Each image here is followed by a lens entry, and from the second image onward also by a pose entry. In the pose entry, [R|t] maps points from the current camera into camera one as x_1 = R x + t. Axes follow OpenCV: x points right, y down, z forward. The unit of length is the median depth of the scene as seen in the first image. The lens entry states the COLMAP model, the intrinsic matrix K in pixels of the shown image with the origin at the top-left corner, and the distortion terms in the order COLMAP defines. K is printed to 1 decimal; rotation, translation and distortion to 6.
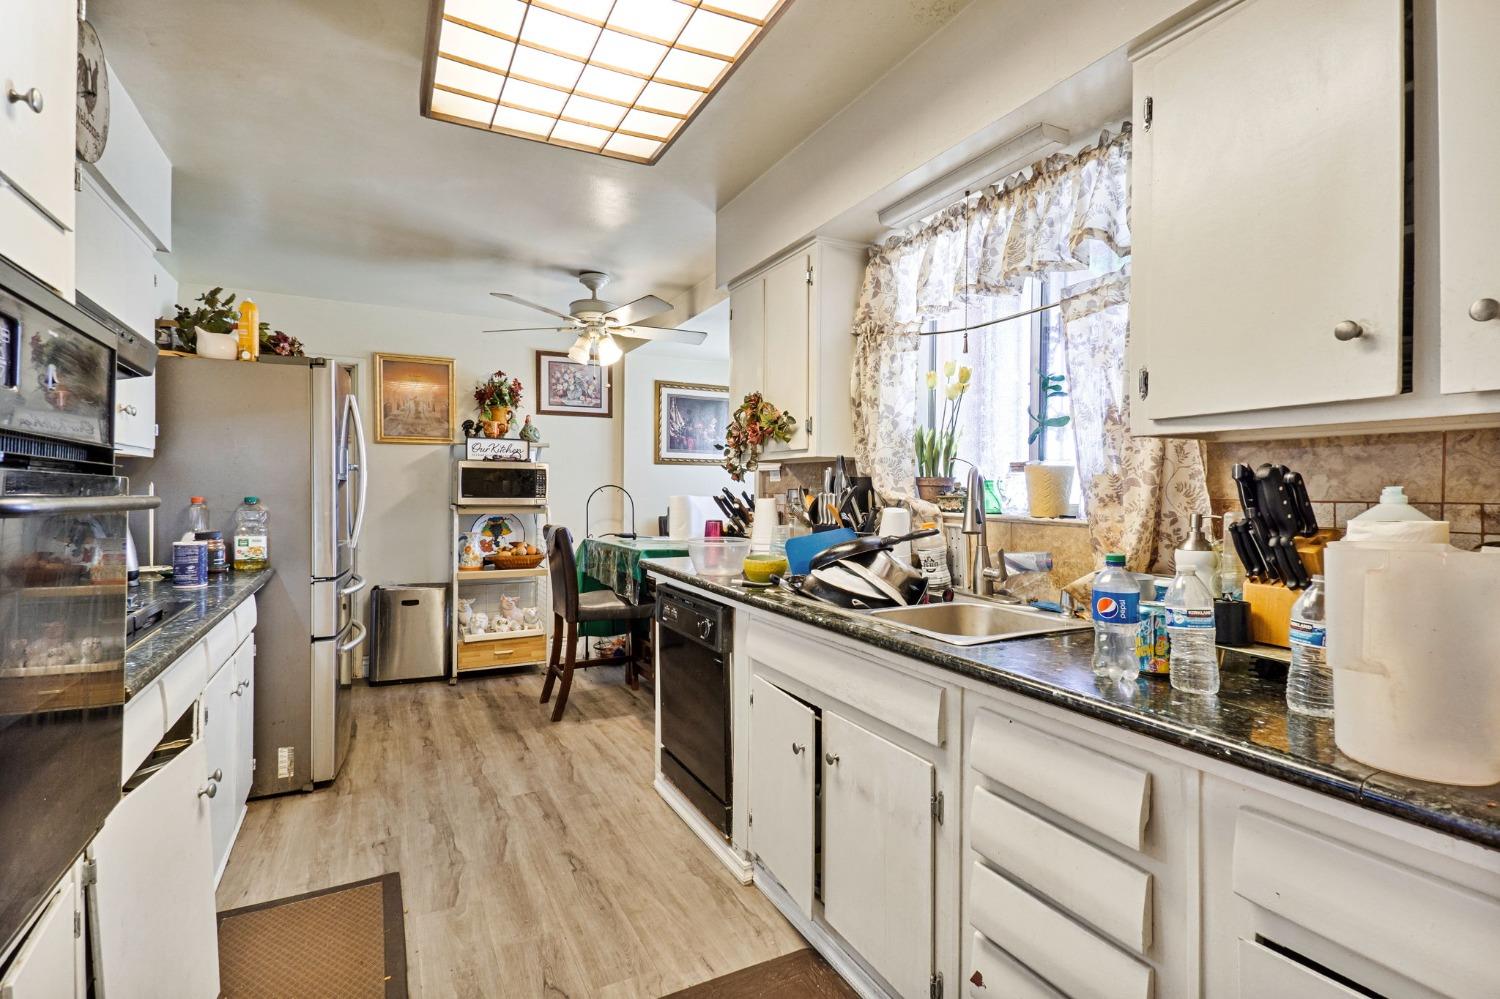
lens RADIAL K [[706.0, 0, 748.4], [0, 706.0, 493.9], [0, 0, 1]] dist [0.049473, -0.027644]
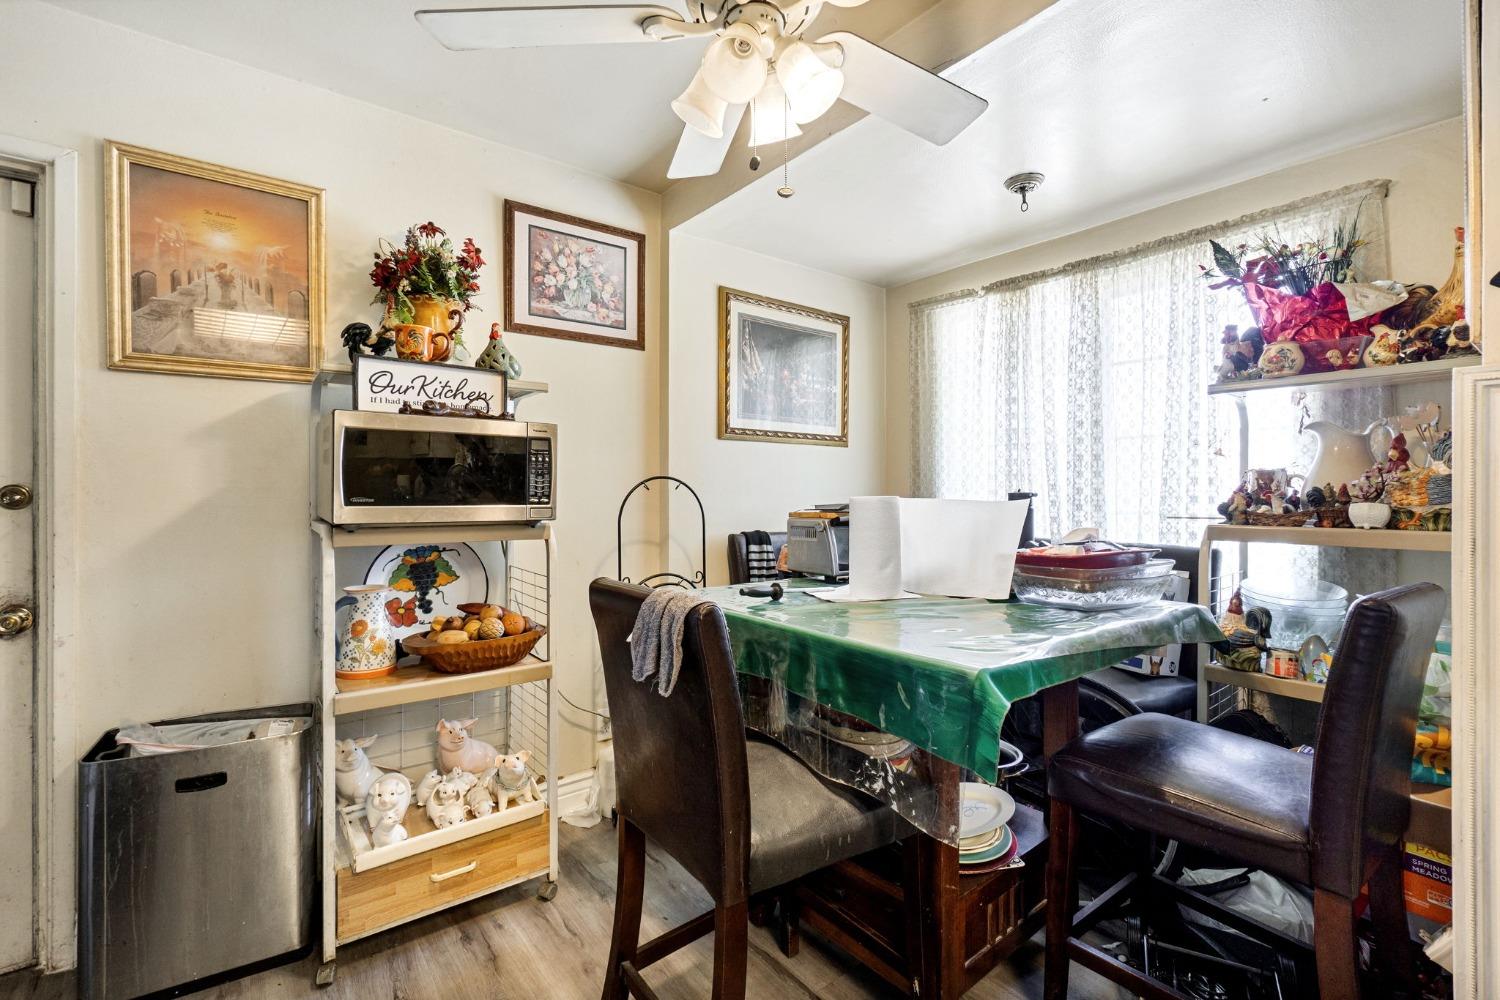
lens RADIAL K [[670.8, 0, 744.9], [0, 670.8, 495.5], [0, 0, 1]] dist [-0.003555, -0.000347]
pose [[0.985448, -0.005461, 0.169889, -0.404435], [0.005089, 0.999984, 0.002626, -0.000162], [-0.169900, -0.001723, 0.985460, 0.977451]]
